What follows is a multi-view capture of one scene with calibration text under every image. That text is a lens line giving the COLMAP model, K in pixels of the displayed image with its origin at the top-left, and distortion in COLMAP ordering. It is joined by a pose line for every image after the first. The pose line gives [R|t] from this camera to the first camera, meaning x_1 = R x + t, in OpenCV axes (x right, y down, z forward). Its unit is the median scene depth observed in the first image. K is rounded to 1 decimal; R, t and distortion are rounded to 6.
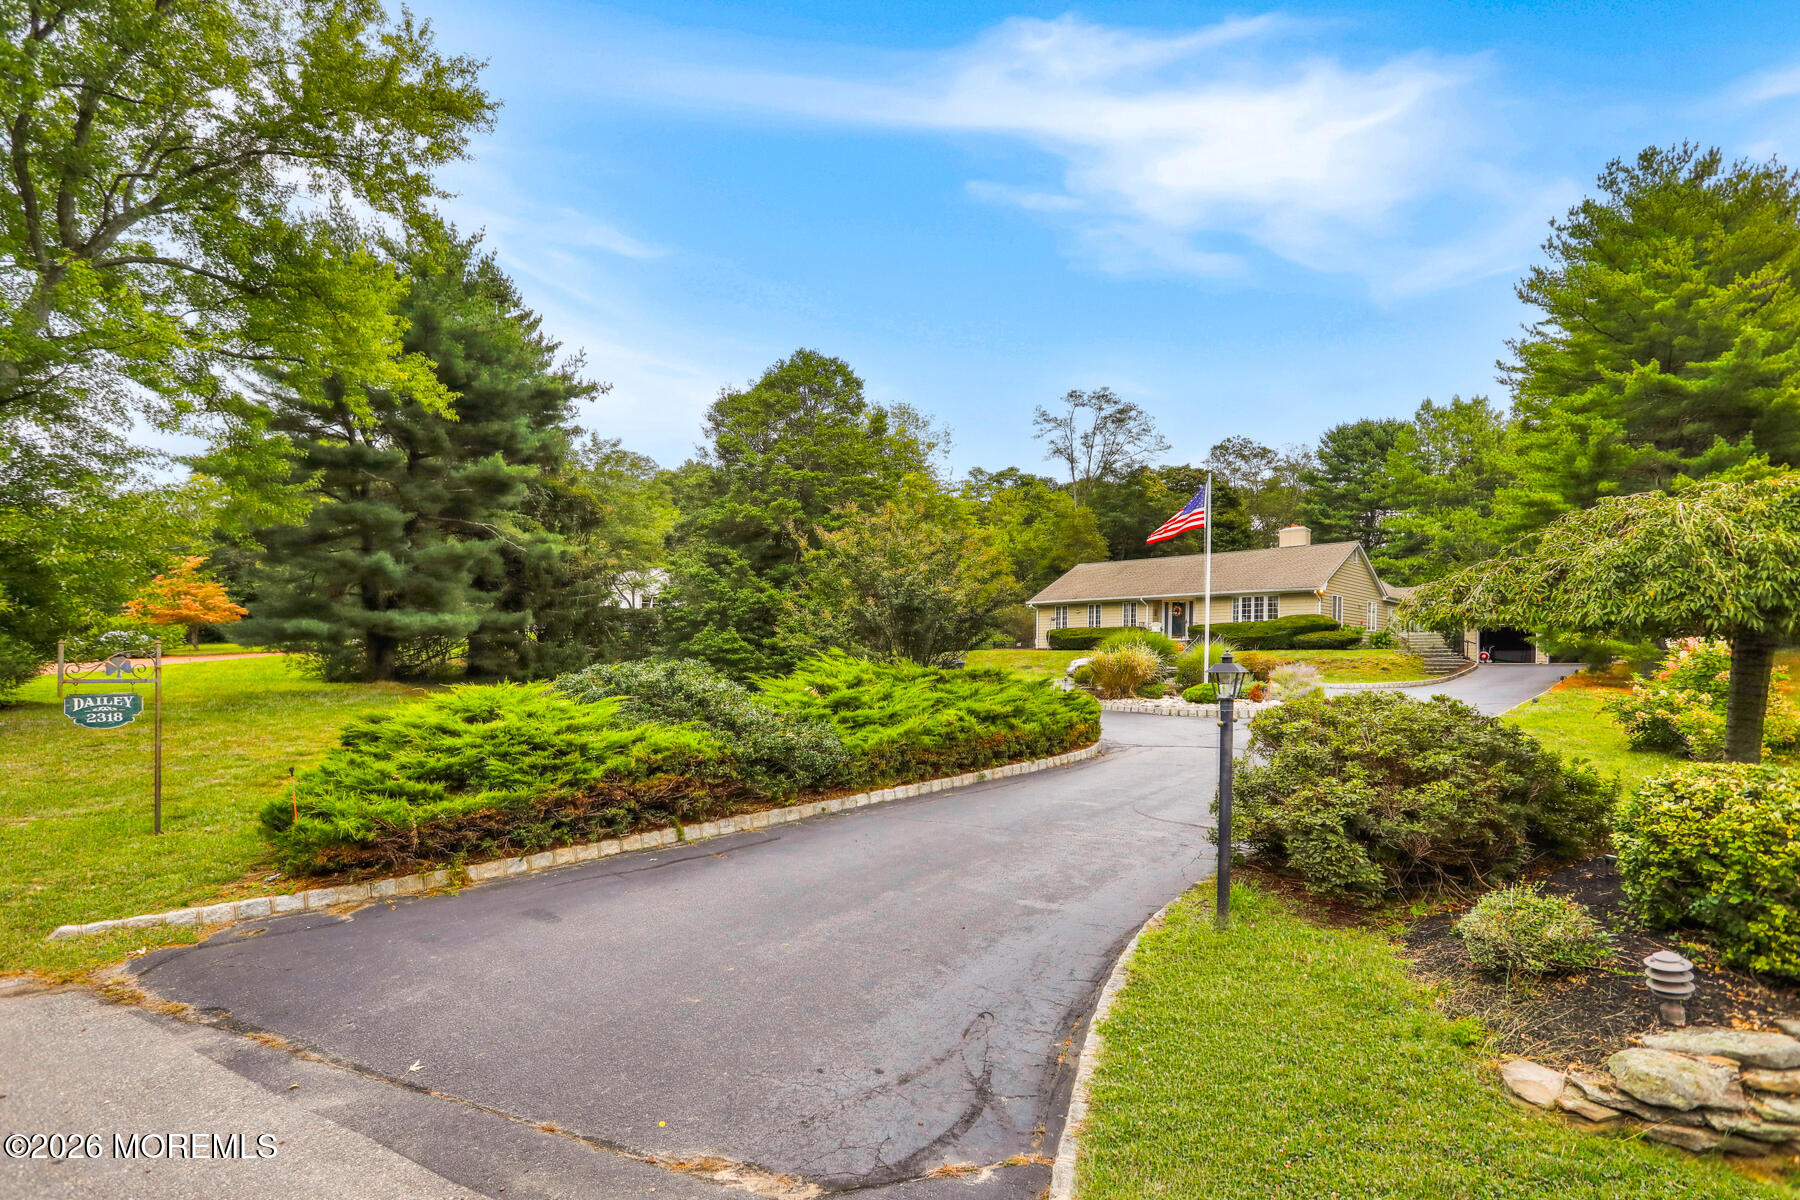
lens RADIAL K [[919.5, 0, 898.3], [0, 919.5, 610.2], [0, 0, 1]] dist [-0.047412, 0.026056]
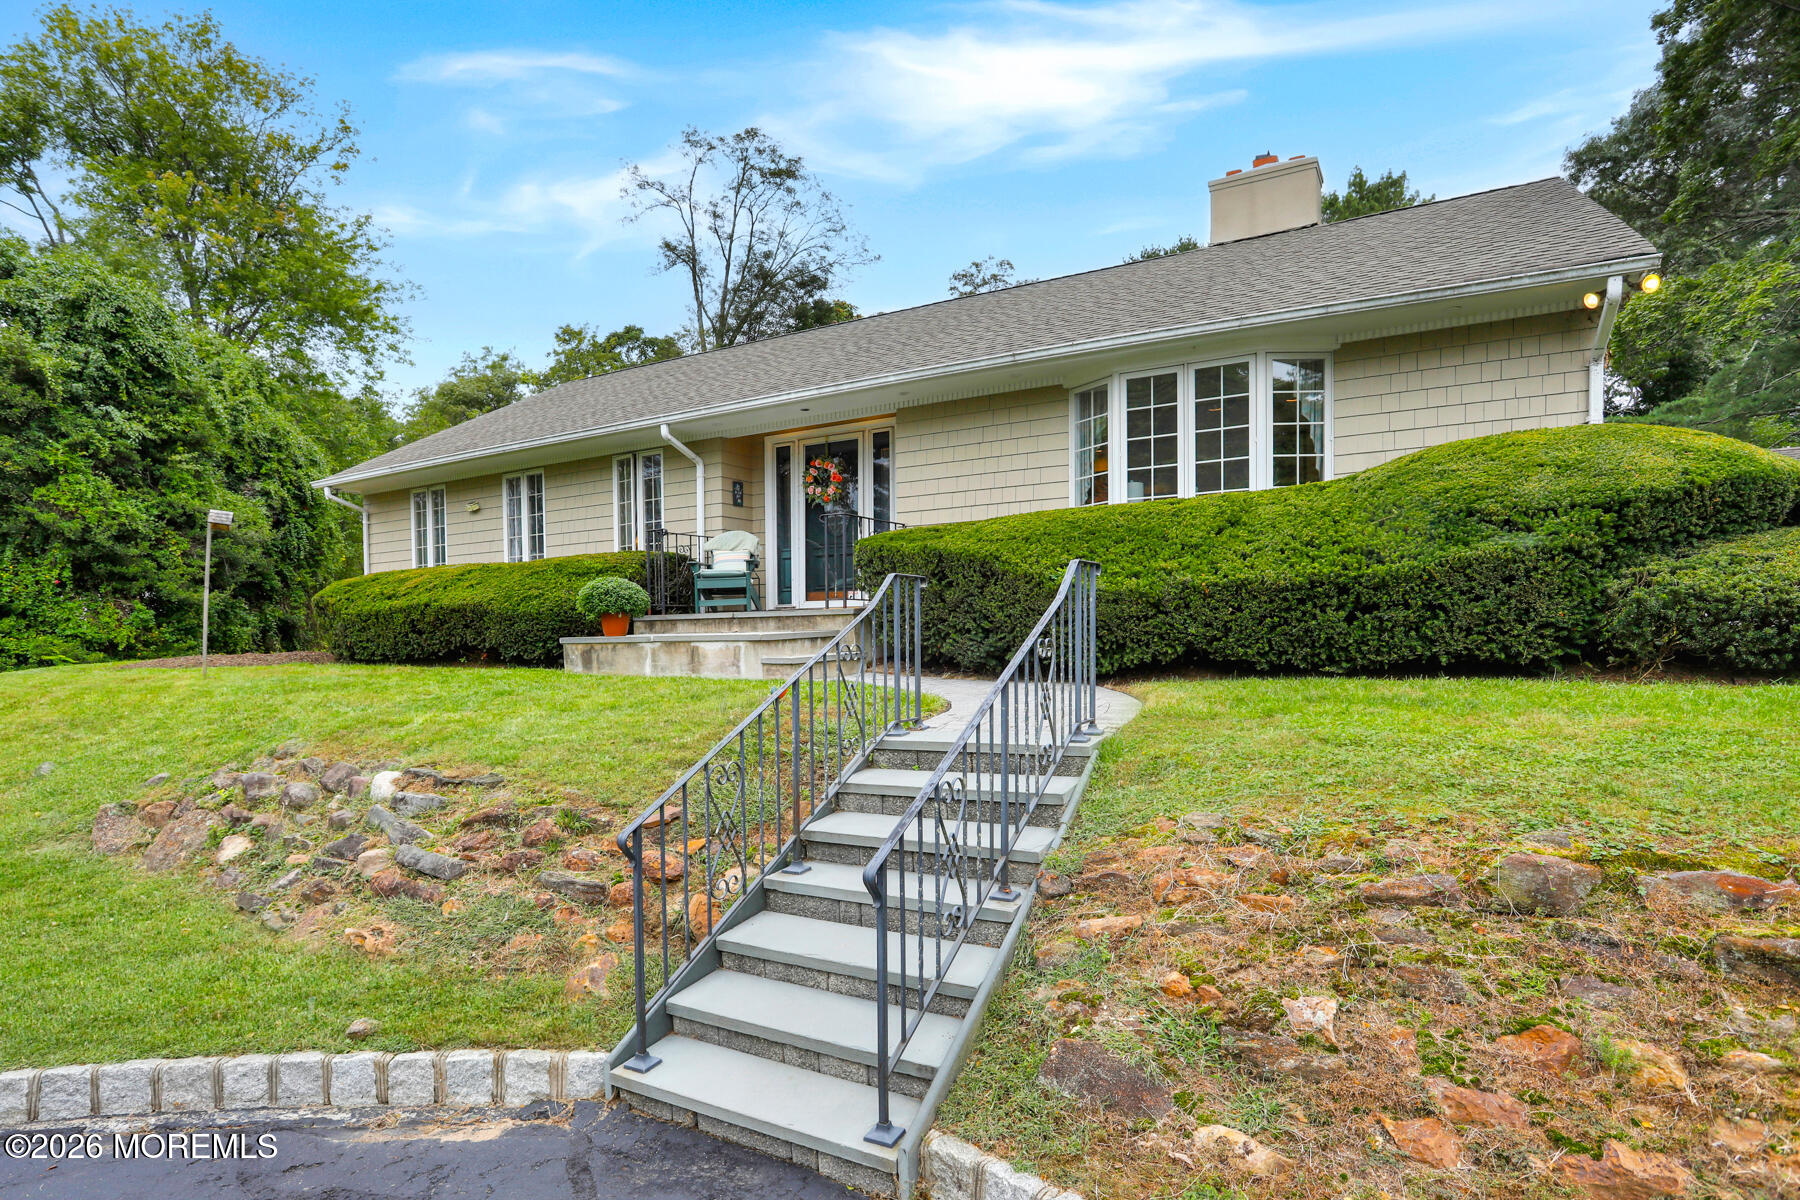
lens RADIAL K [[972.1, 0, 858.4], [0, 972.1, 633.2], [0, 0, 1]] dist [-0.047450, 0.000085]
pose [[0.971667, -0.030625, 0.234362, 0.223284], [0.016954, 0.998047, 0.060126, 0.021061], [-0.235746, -0.054449, 0.970288, 0.667272]]
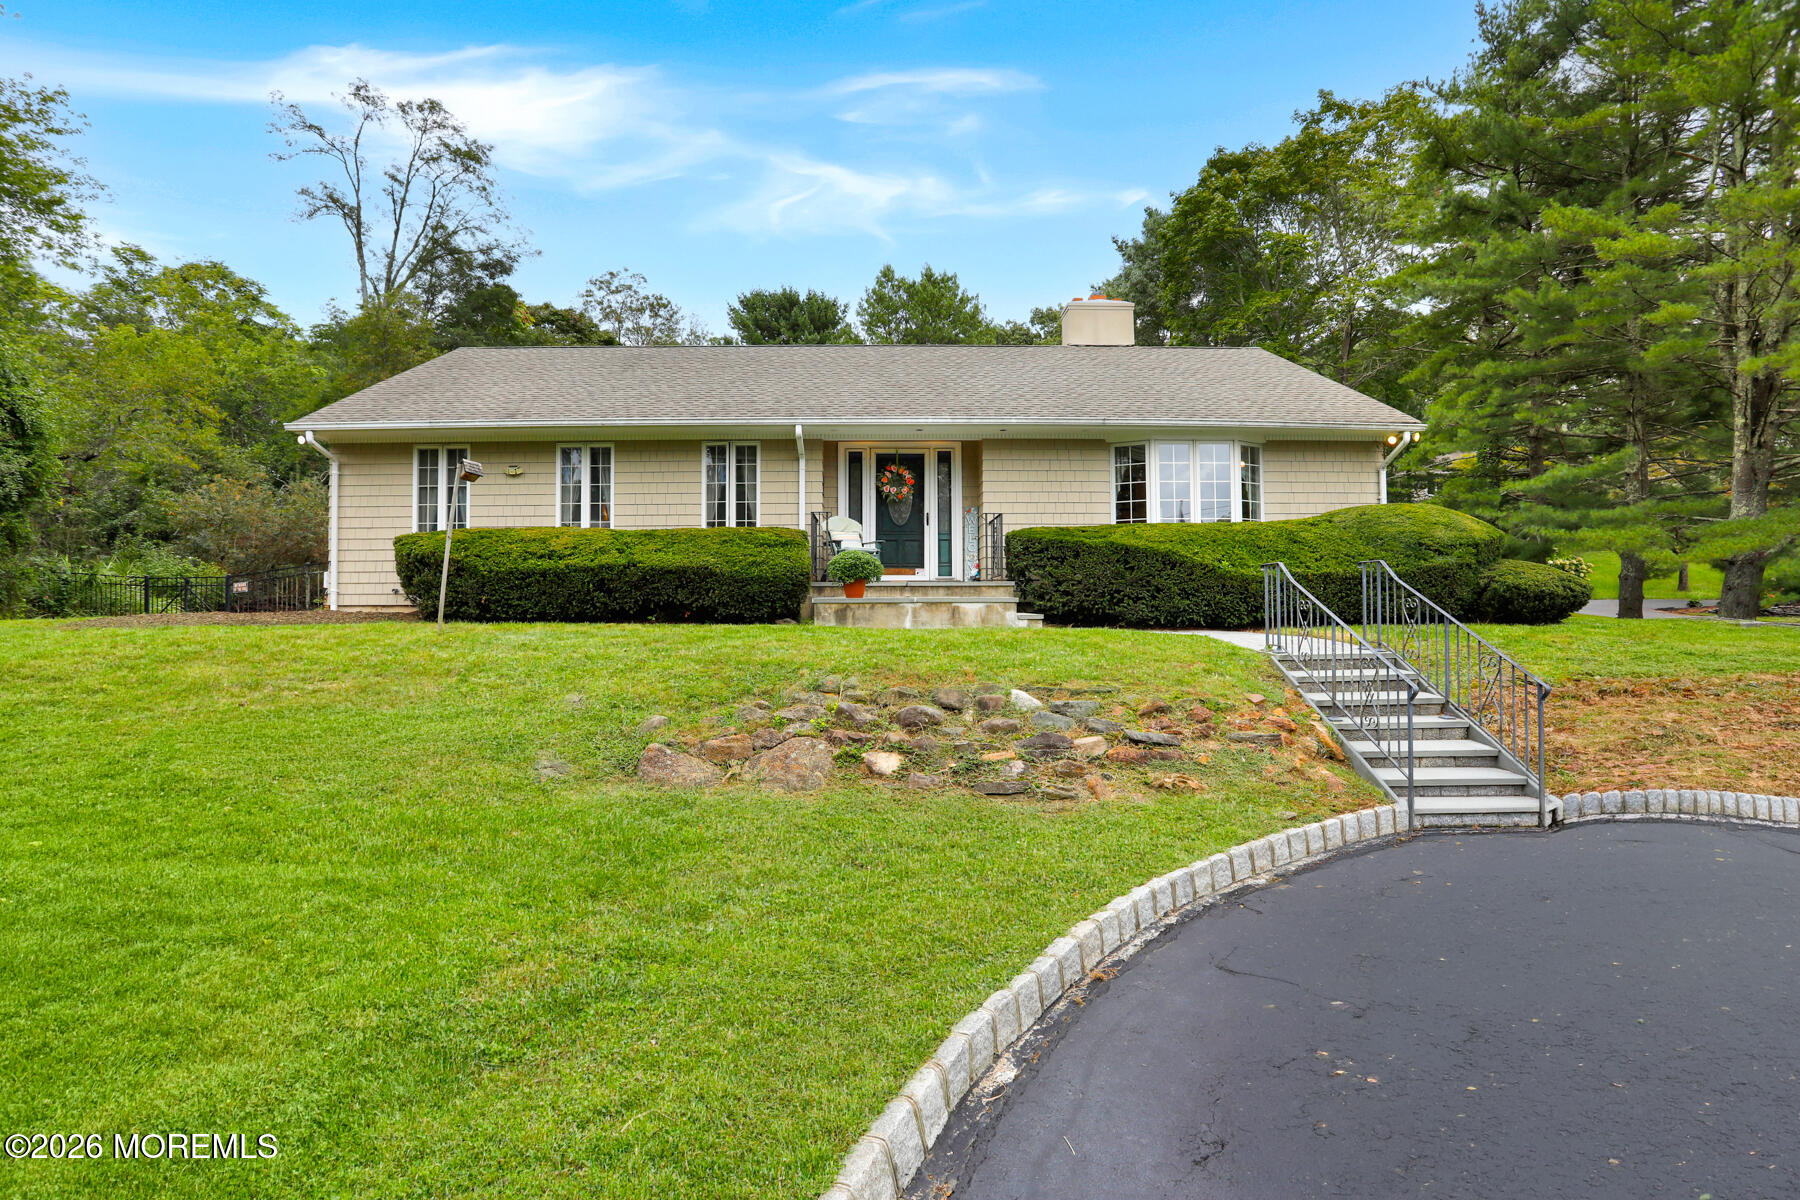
lens RADIAL K [[859.4, 0, 875.1], [0, 859.4, 593.1], [0, 0, 1]] dist [-0.068147, 0.033994]
pose [[0.702544, -0.009291, 0.711580, 0.088833], [-0.029211, 0.998696, 0.041879, 0.021976], [-0.711040, -0.050207, 0.701356, 0.706850]]
